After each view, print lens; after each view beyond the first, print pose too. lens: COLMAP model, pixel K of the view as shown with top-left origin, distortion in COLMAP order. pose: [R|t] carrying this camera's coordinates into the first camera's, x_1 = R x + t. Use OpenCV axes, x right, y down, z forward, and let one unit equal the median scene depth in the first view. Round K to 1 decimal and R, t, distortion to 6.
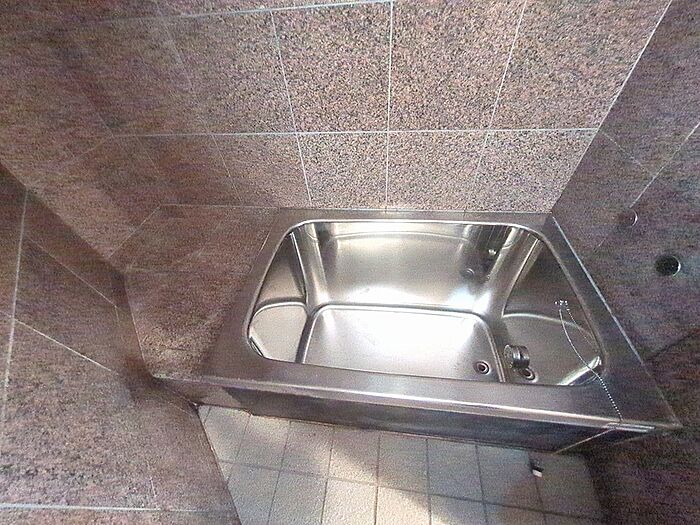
lens RADIAL K [[274.5, 0, 350.0], [0, 274.5, 262.5], [0, 0, 1]] dist [-0.000369, -0.000218]
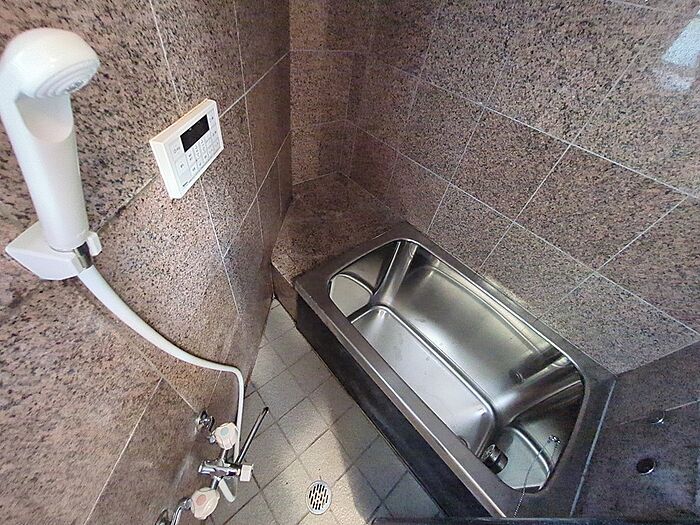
lens RADIAL K [[274.5, 0, 350.0], [0, 274.5, 262.5], [0, 0, 1]] dist [-0.000369, -0.000218]
pose [[0.729224, 0.605056, -0.319593, 0.102045], [-0.614461, 0.784541, 0.083270, 0.006220], [0.301116, 0.135655, 0.943889, -0.316493]]
